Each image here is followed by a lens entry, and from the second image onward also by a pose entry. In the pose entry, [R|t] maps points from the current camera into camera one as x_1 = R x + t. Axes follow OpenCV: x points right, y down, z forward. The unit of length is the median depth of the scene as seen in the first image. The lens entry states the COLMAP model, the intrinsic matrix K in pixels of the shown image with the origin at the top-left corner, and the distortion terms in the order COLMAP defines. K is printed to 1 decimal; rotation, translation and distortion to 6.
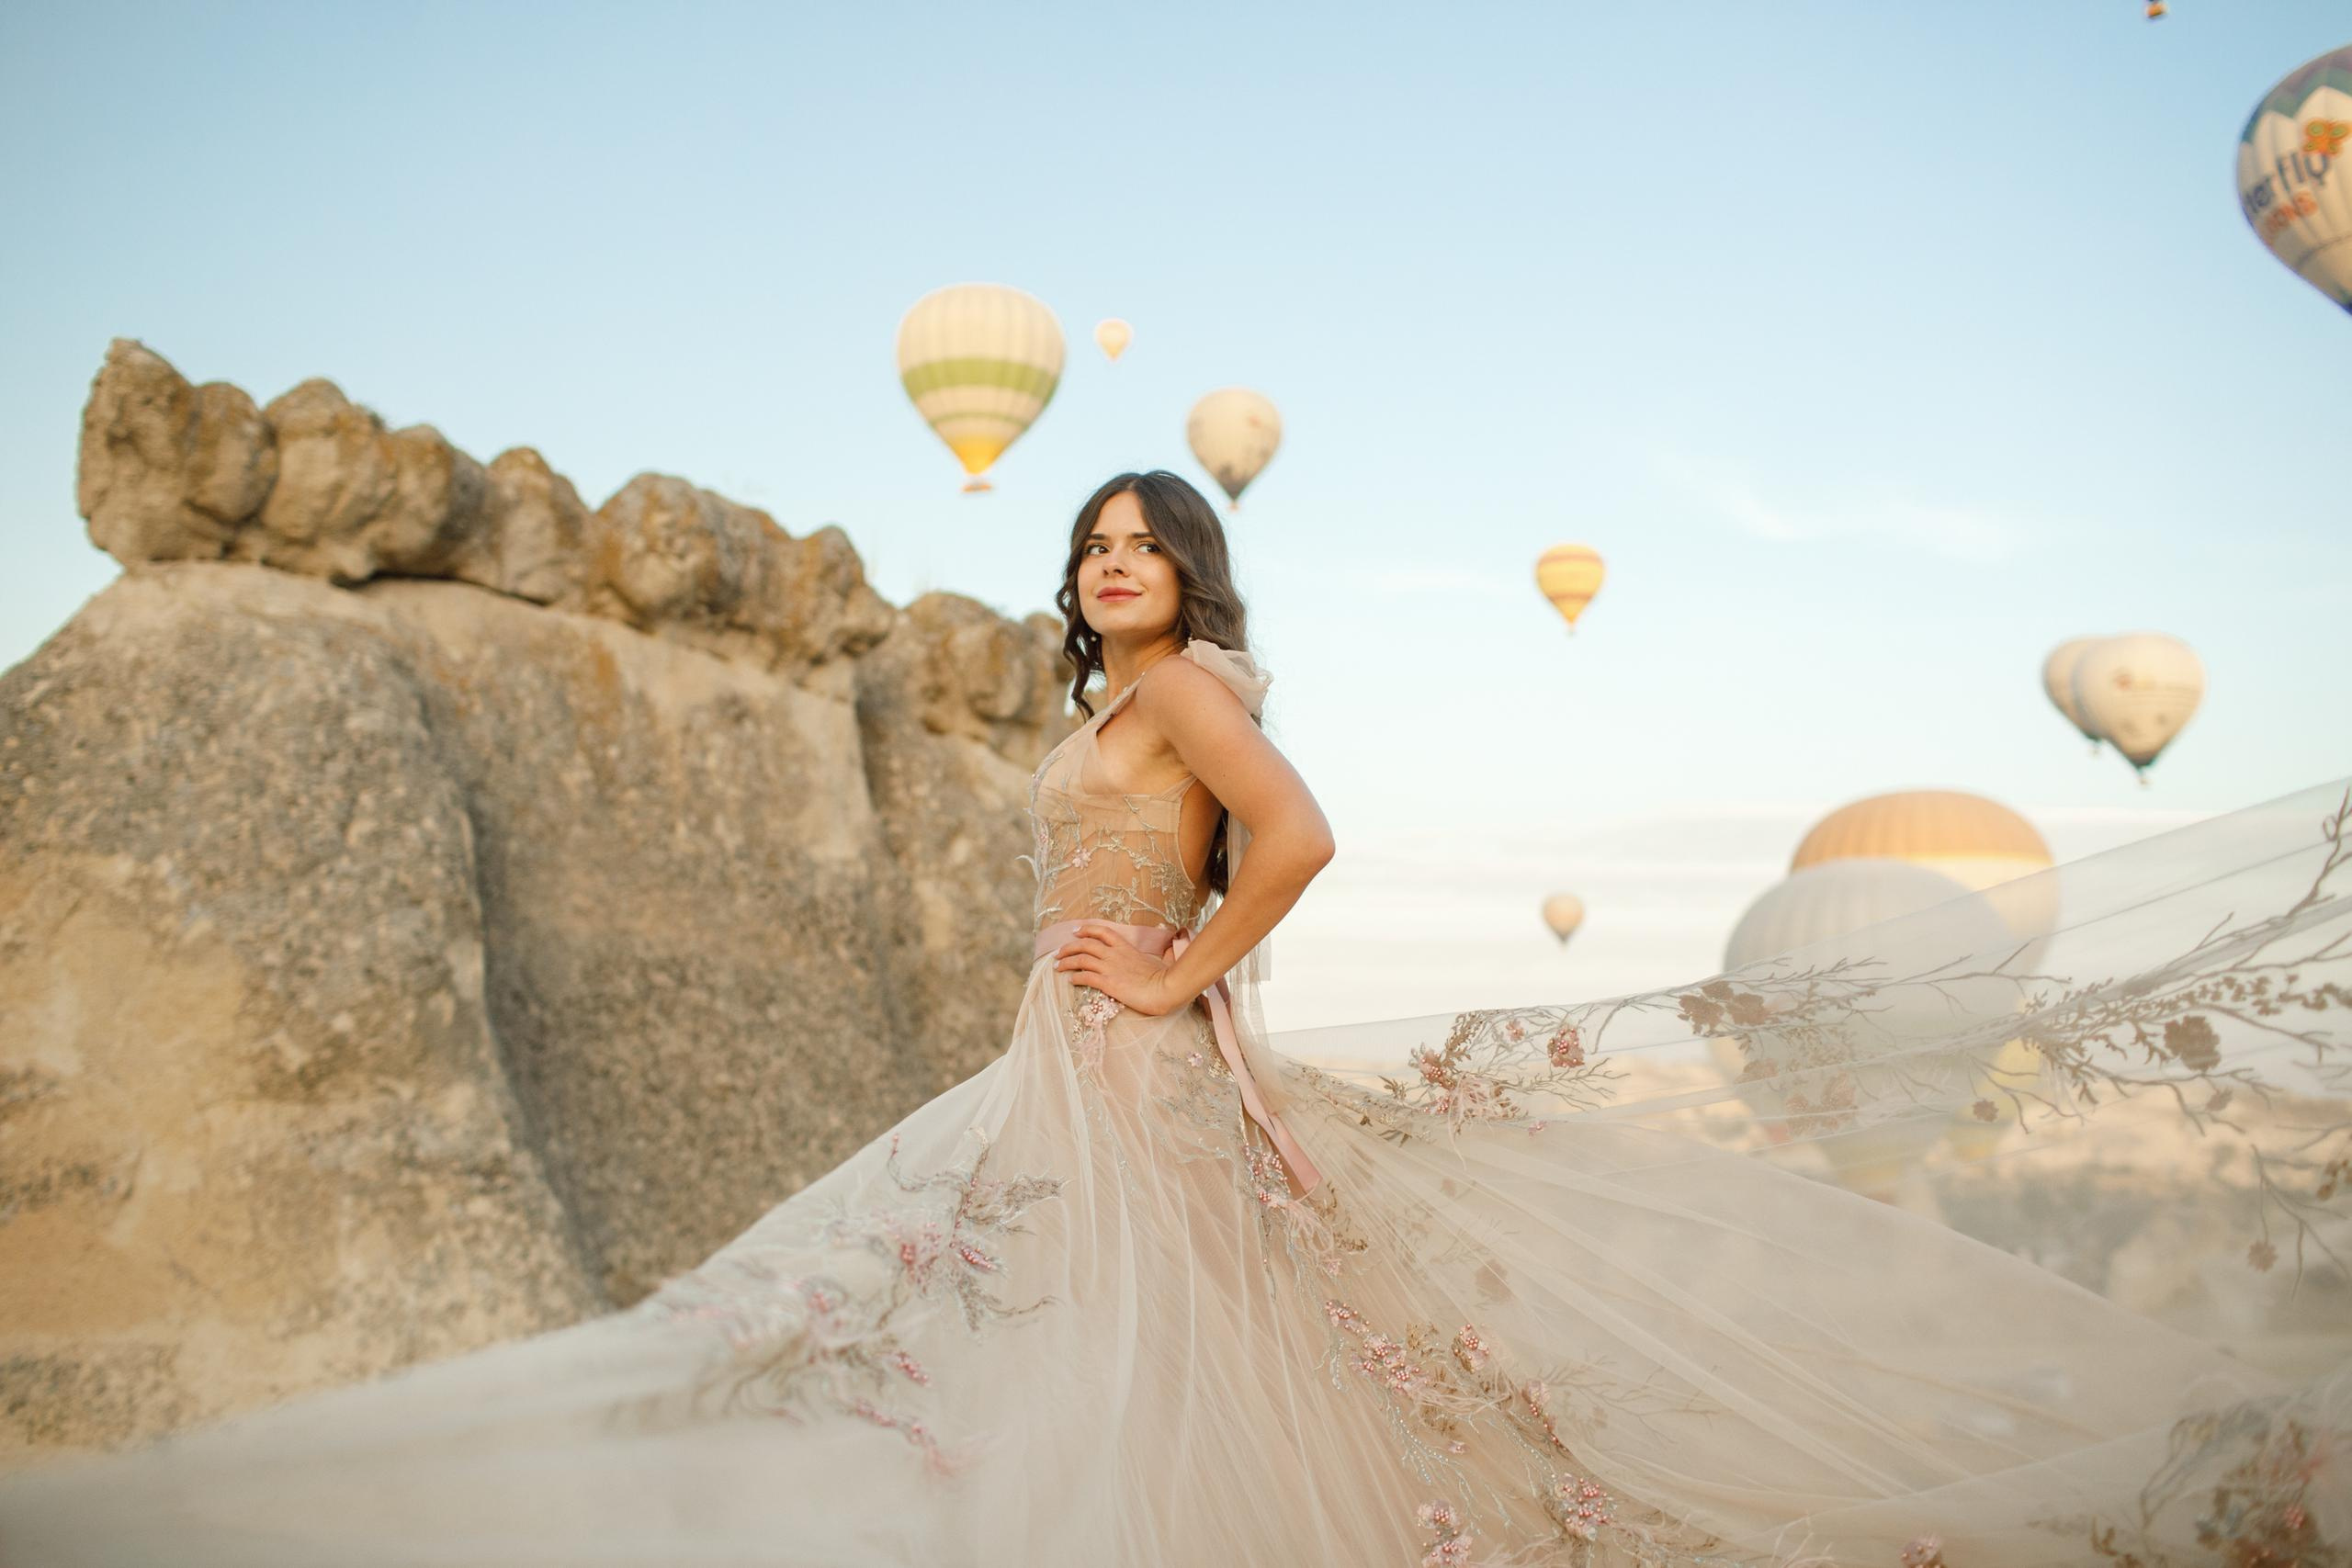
lens RADIAL K [[2259.6, 0, 1157.3], [0, 2259.6, 771.3], [0, 0, 1]] dist [-0.047167, 0.000000]
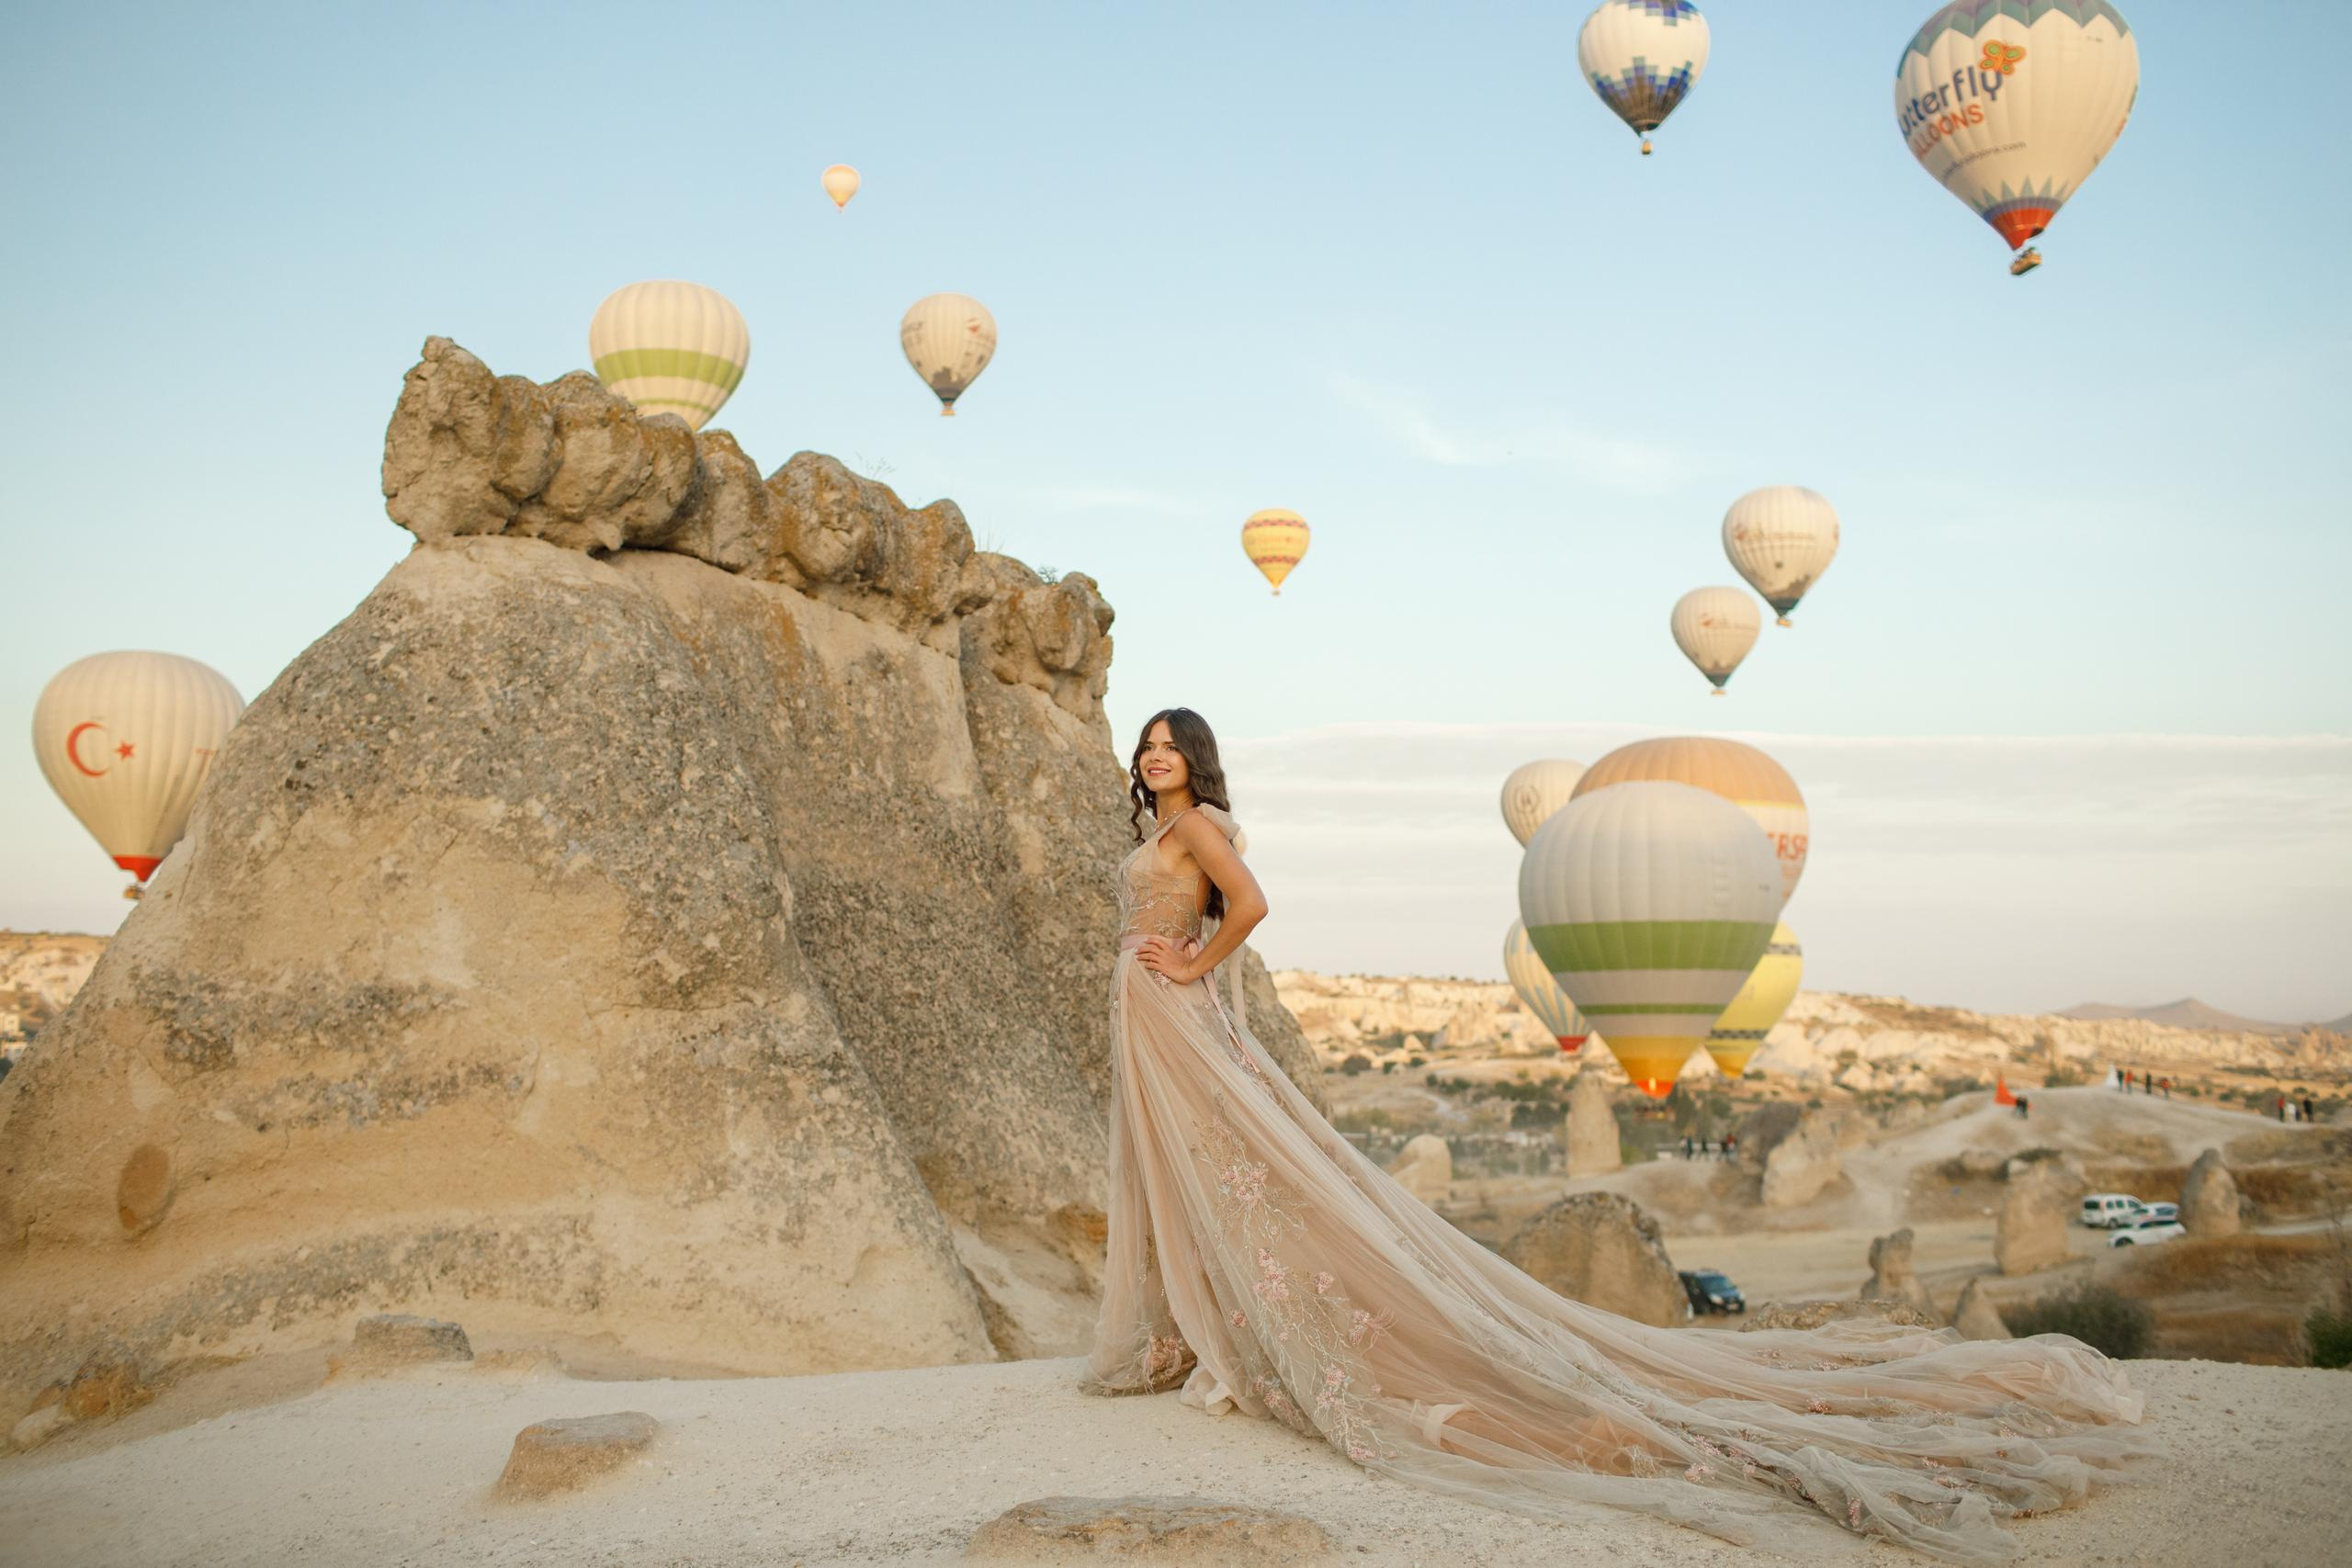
lens RADIAL K [[2259.6, 0, 1162.1], [0, 2259.6, 785.1], [0, 0, 1]] dist [-0.047167, 0.000000]
pose [[0.989144, 0.004754, 0.146872, -0.232635], [-0.011078, 0.999045, 0.042267, -0.017630], [-0.146531, -0.043435, 0.988252, -0.156128]]
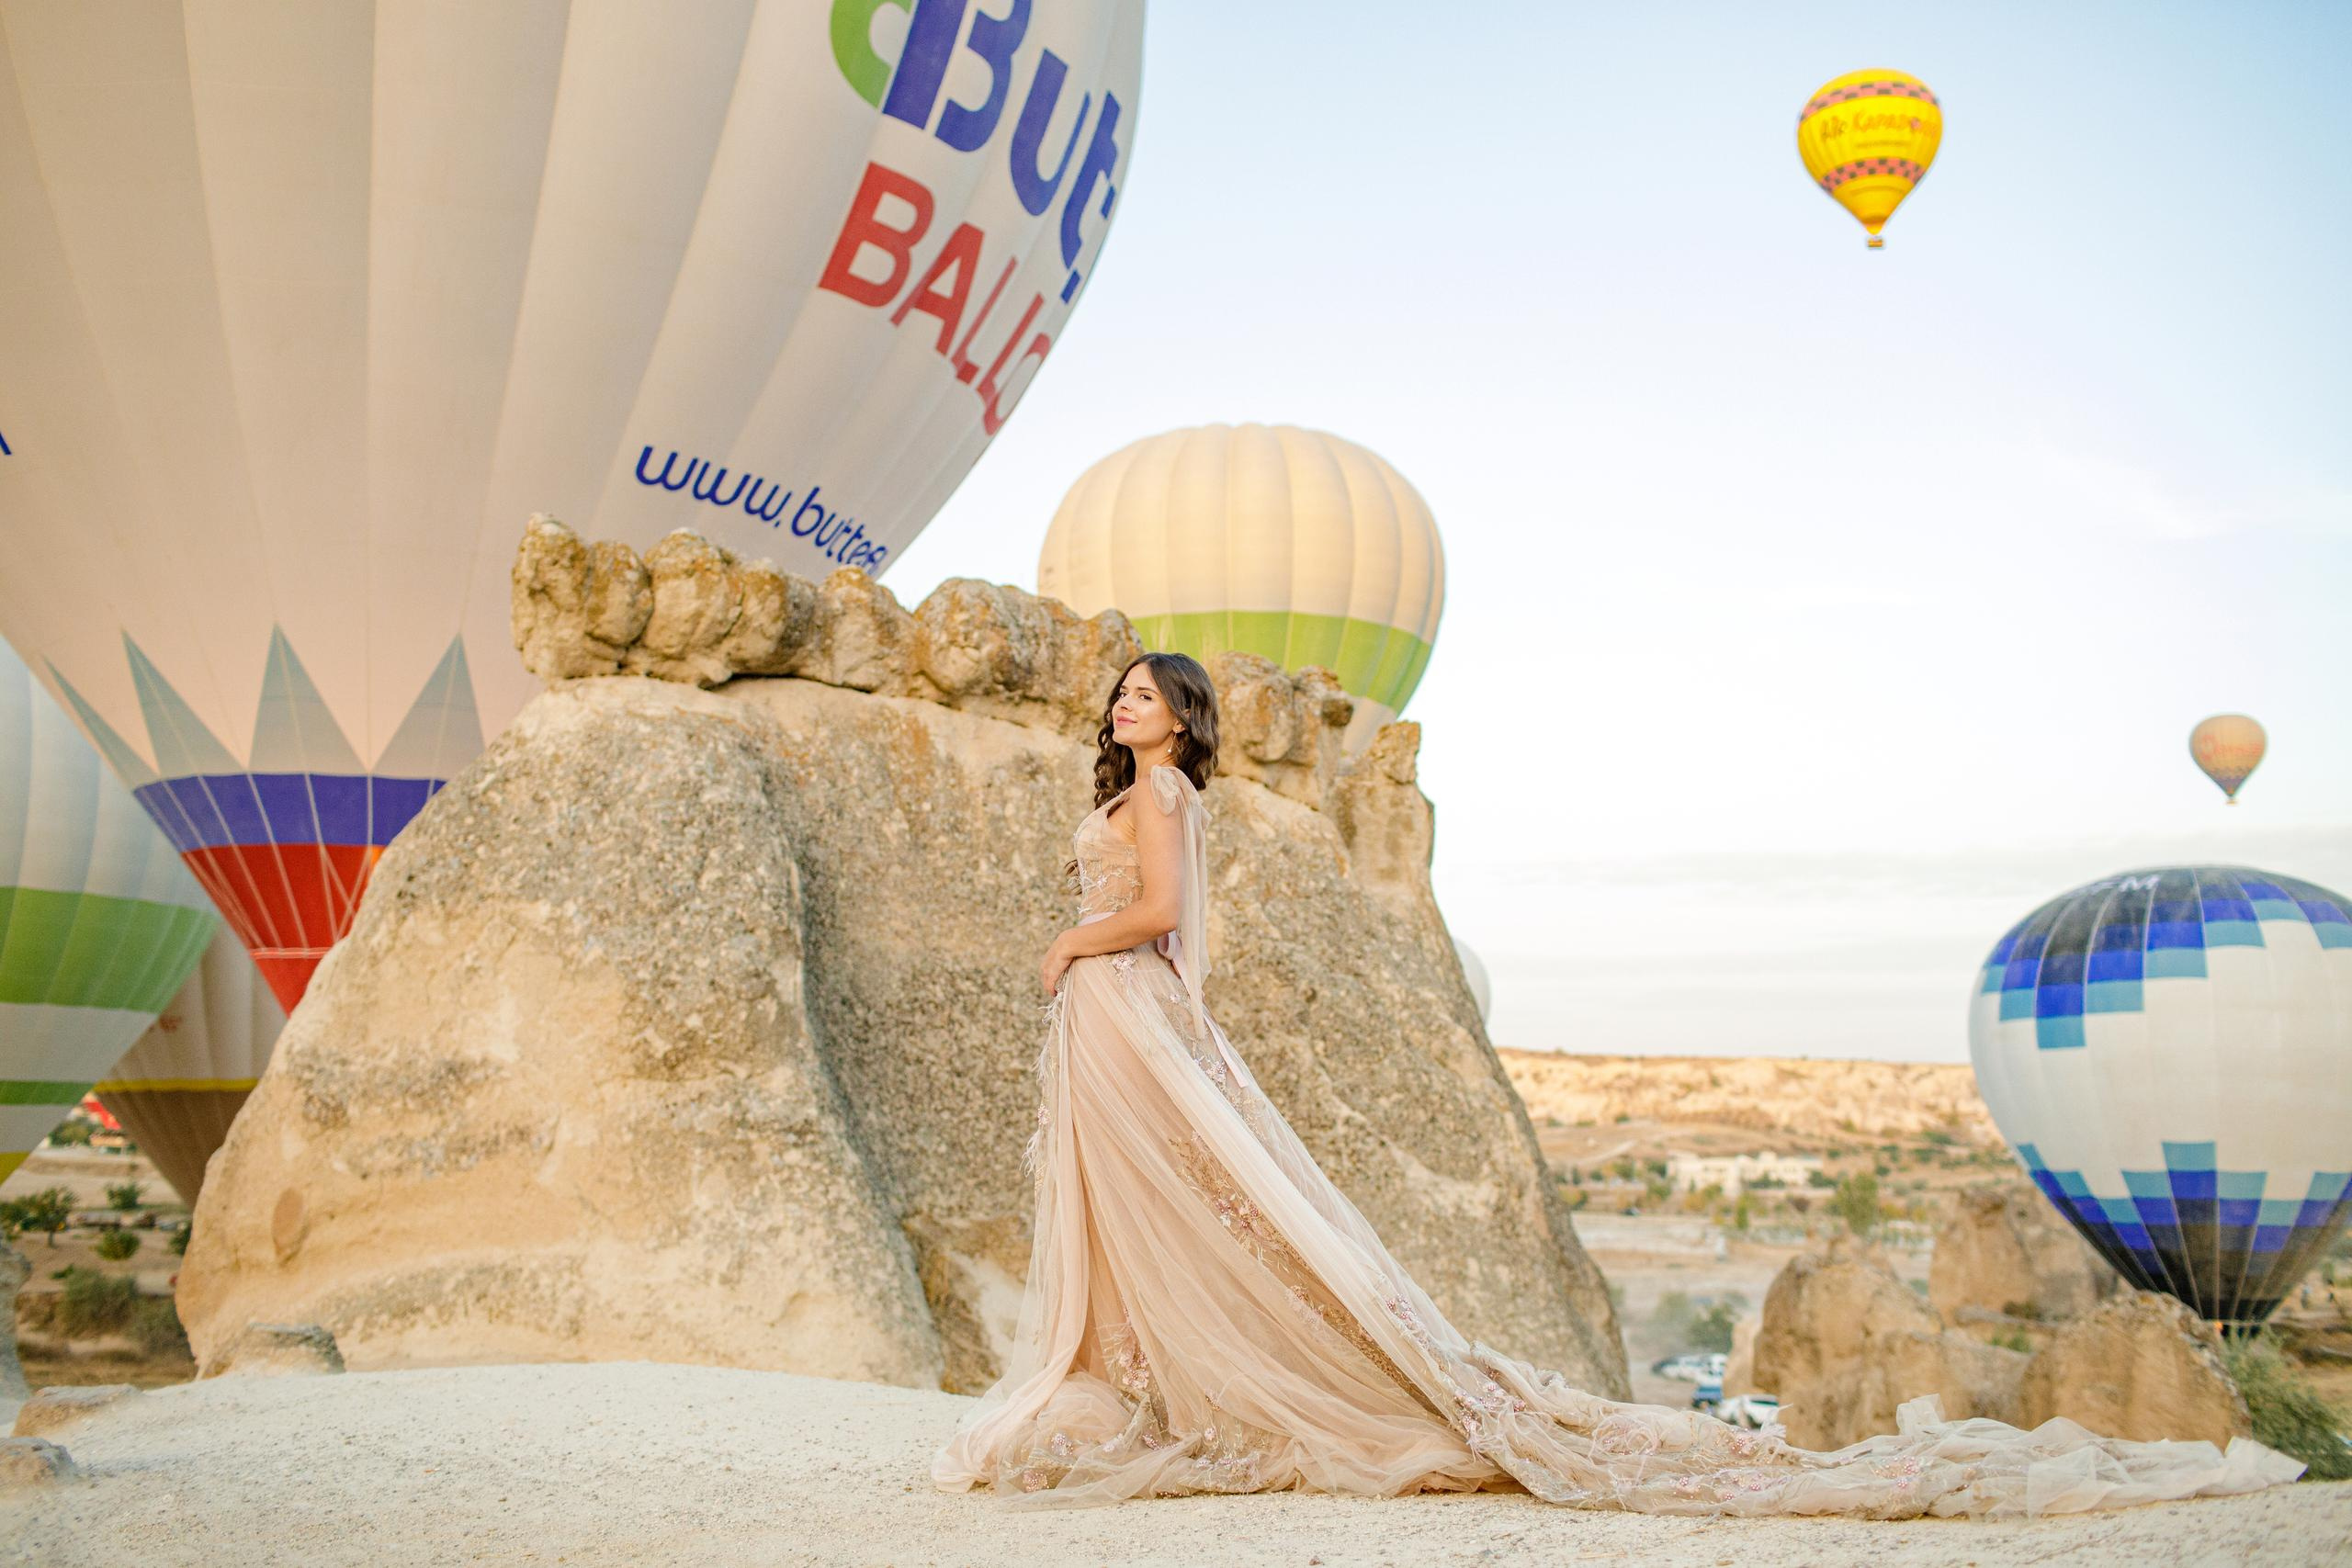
lens RADIAL K [[2259.6, 0, 1149.4], [0, 2259.6, 802.0], [0, 0, 1]] dist [-0.047167, 0.000000]
pose [[0.973723, -0.034632, -0.225087, 0.166271], [0.036899, 0.999302, 0.005872, -0.014044], [0.224727, -0.014023, 0.974321, -0.202721]]
